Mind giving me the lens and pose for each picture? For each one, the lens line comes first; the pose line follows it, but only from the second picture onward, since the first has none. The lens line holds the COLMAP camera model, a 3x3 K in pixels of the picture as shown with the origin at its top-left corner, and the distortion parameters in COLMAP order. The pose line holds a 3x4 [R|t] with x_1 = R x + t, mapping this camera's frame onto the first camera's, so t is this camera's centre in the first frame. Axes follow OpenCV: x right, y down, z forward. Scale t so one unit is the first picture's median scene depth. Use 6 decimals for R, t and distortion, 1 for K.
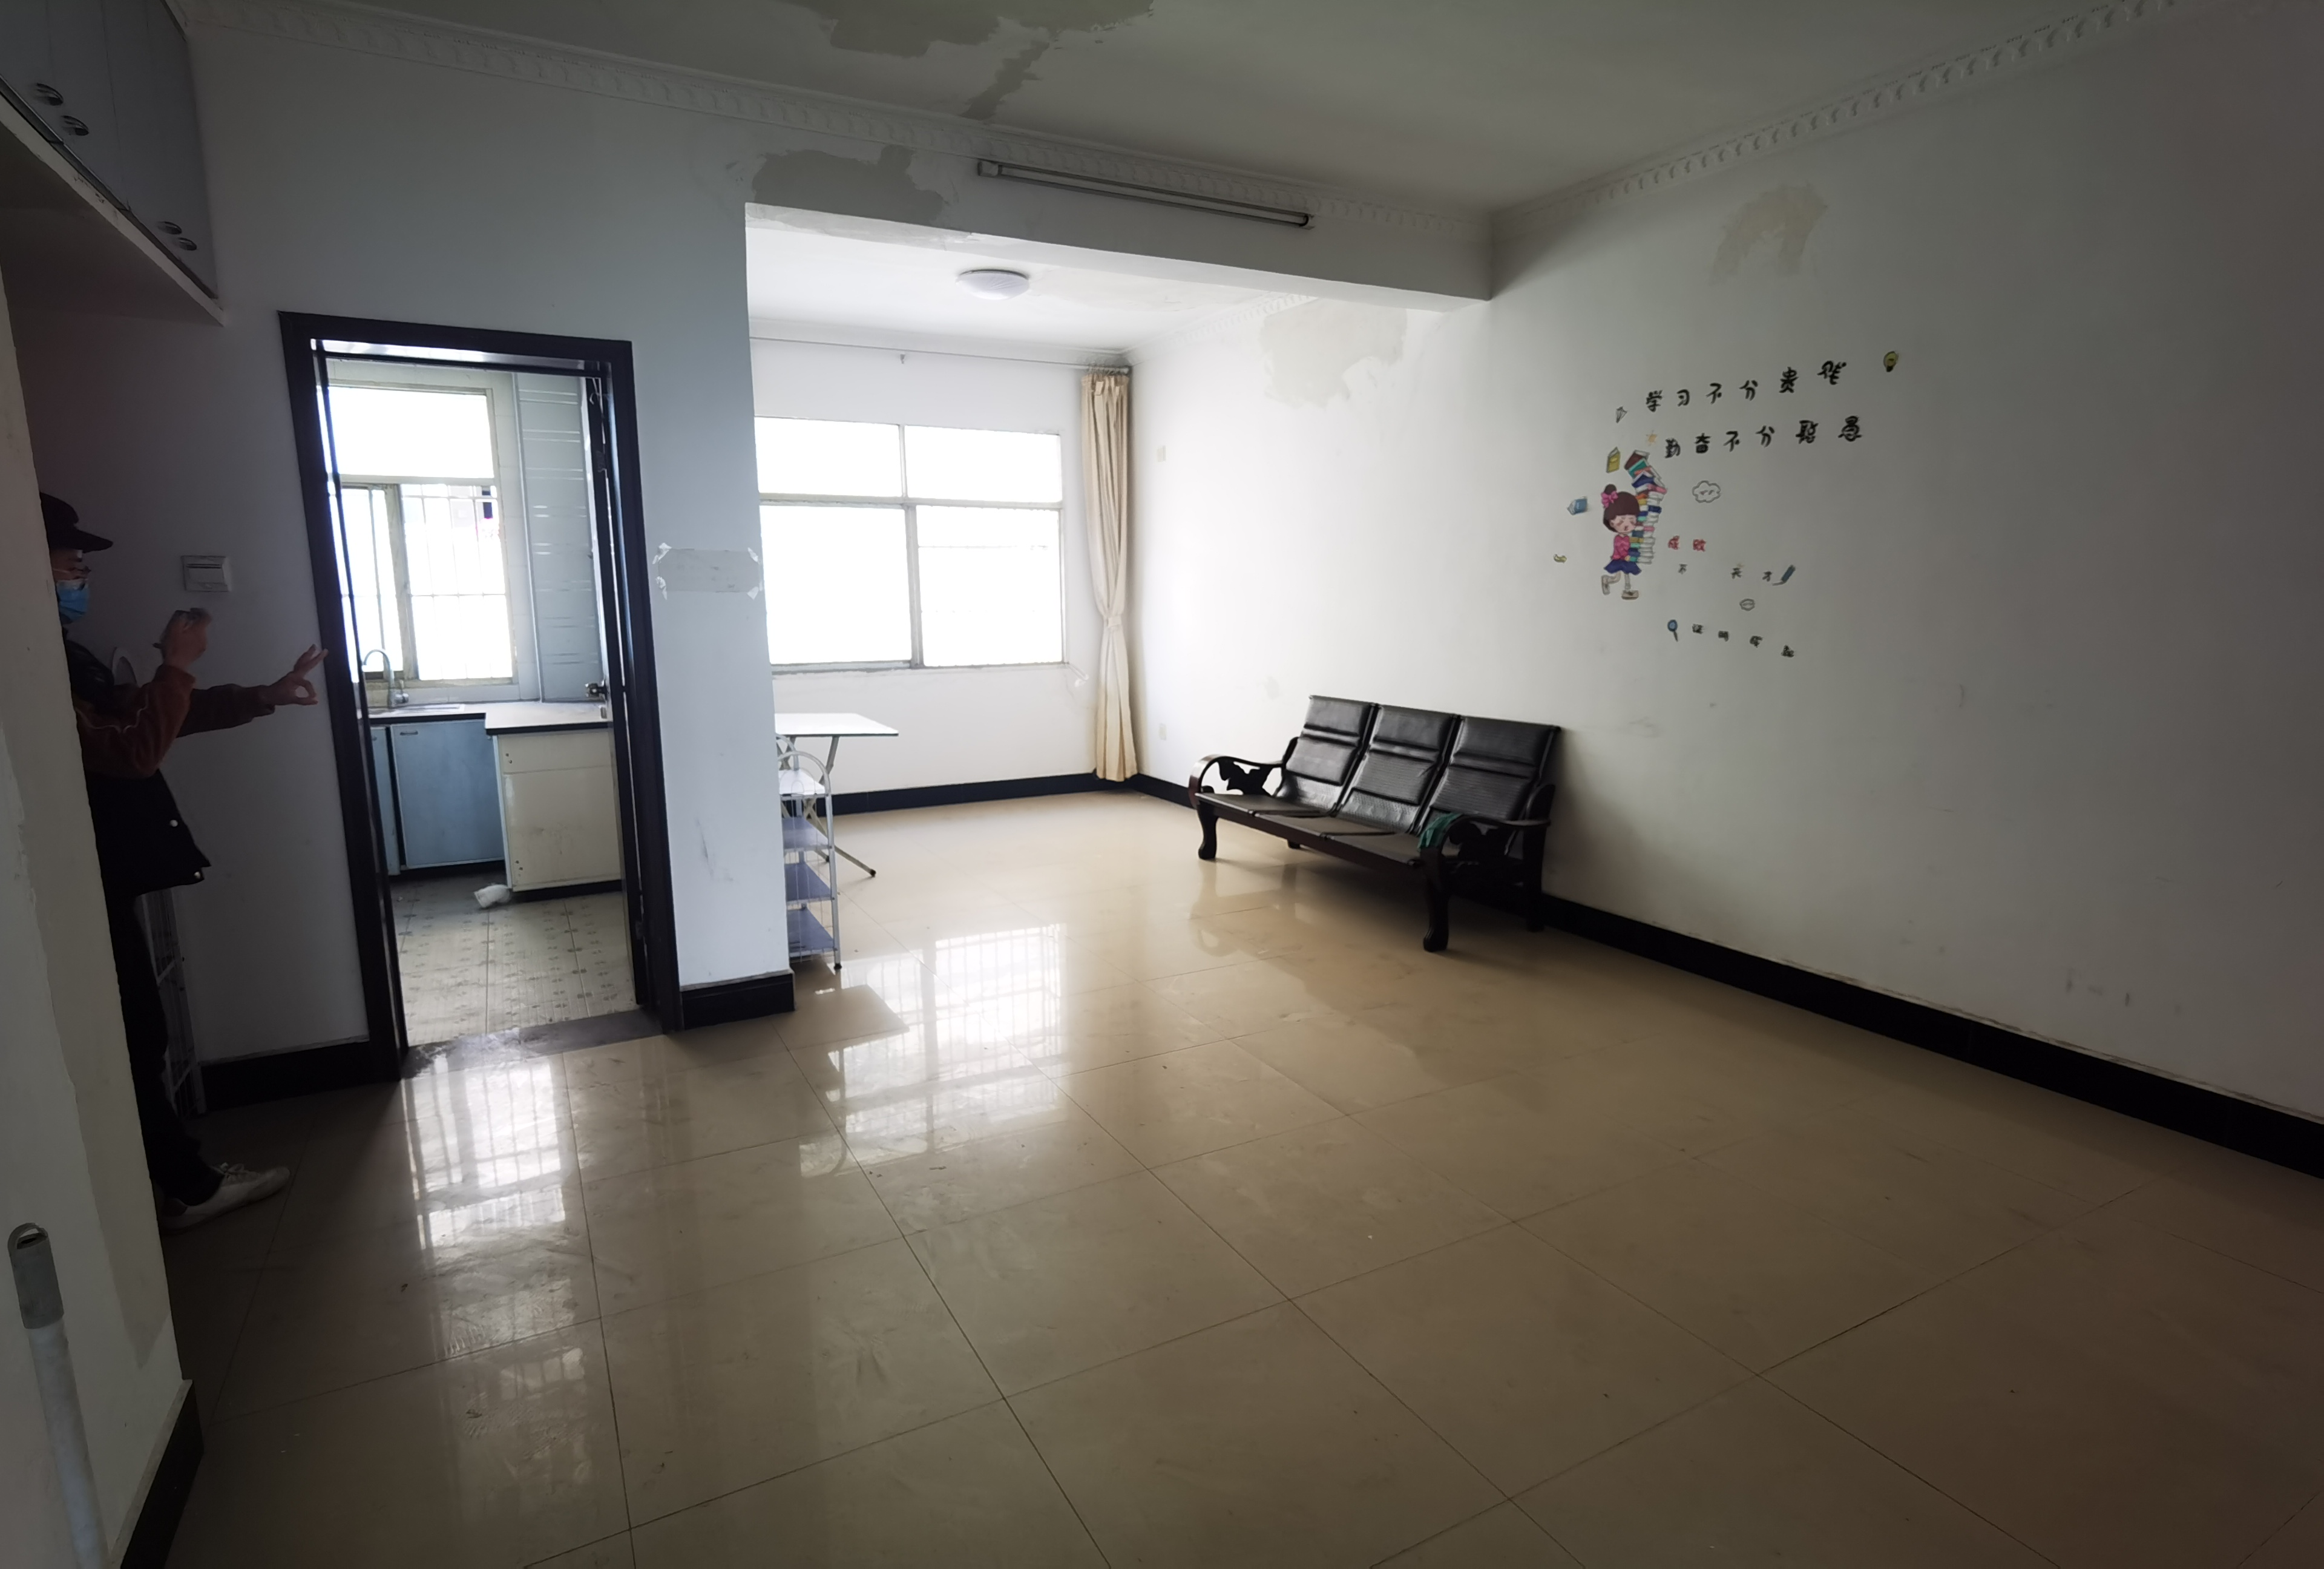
lens RADIAL K [[1202.1, 0, 1168.8], [0, 1202.1, 782.1], [0, 0, 1]] dist [0.017255, -0.000404]
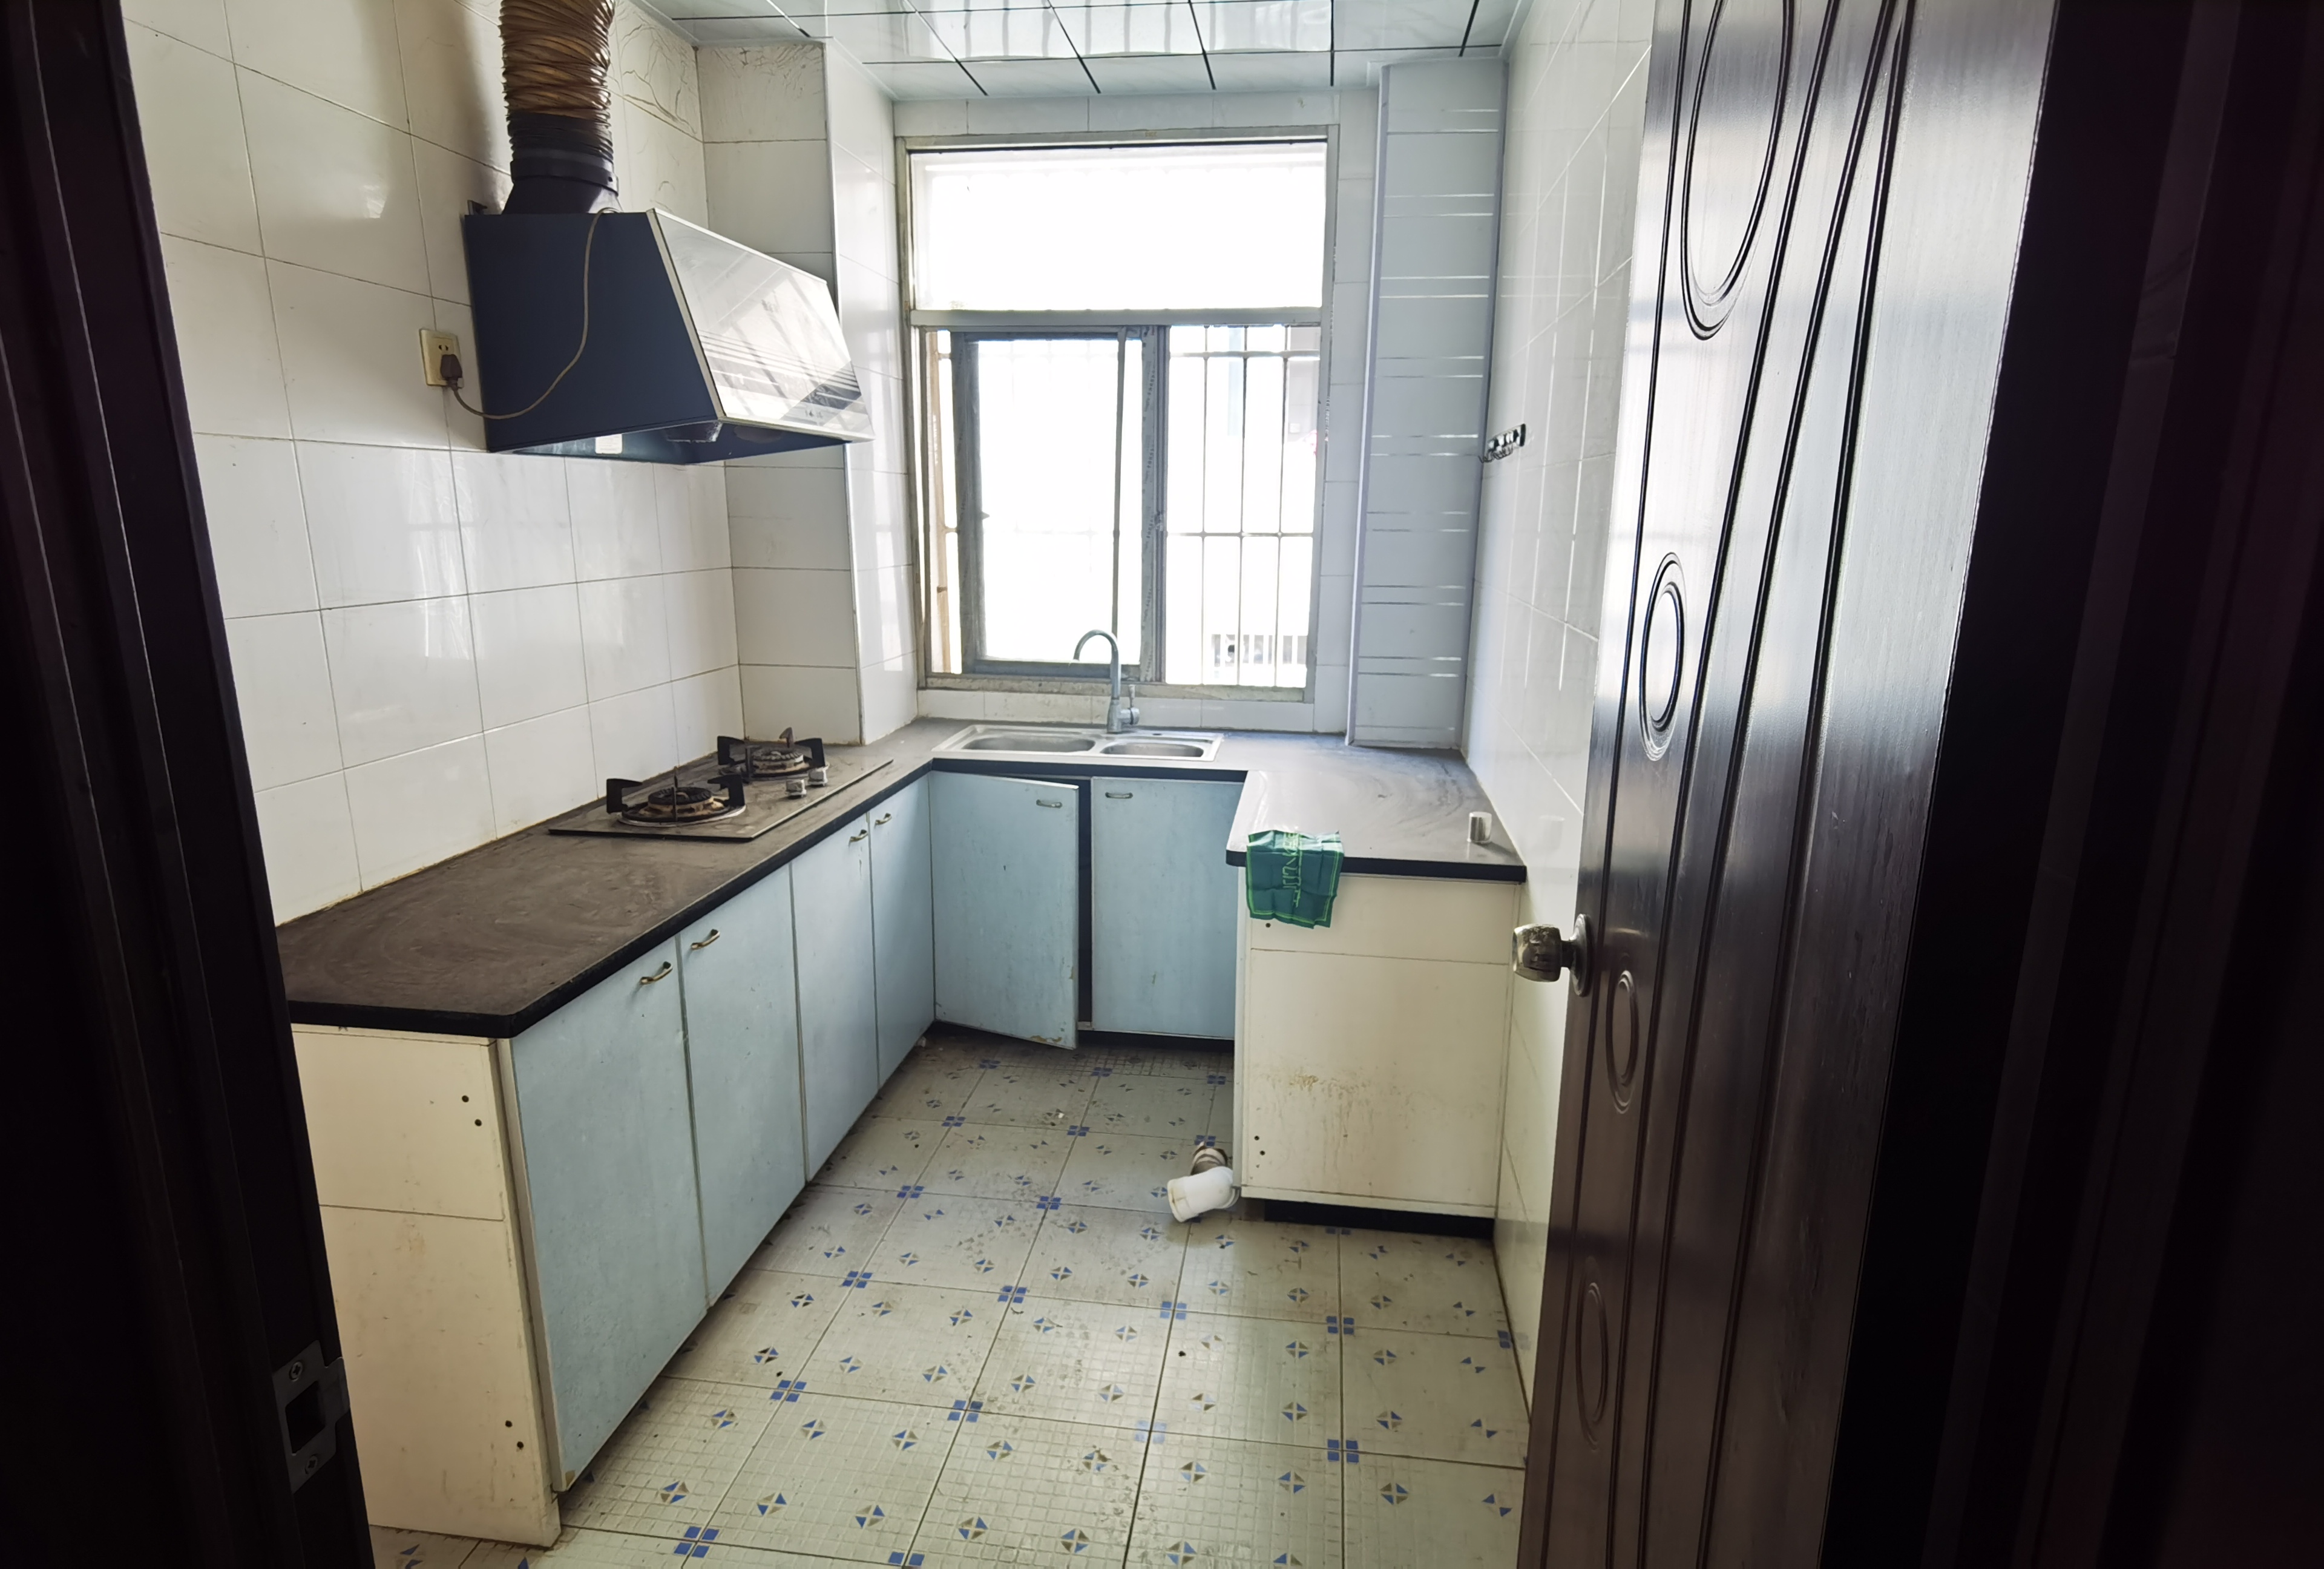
lens RADIAL K [[1191.3, 0, 1162.6], [0, 1191.3, 770.4], [0, 0, 1]] dist [0.036612, 0.000708]
pose [[0.803964, 0.139263, -0.578142, -0.289729], [-0.111046, 0.990250, 0.084110, -0.090734], [0.584218, -0.003421, 0.811590, 0.545904]]
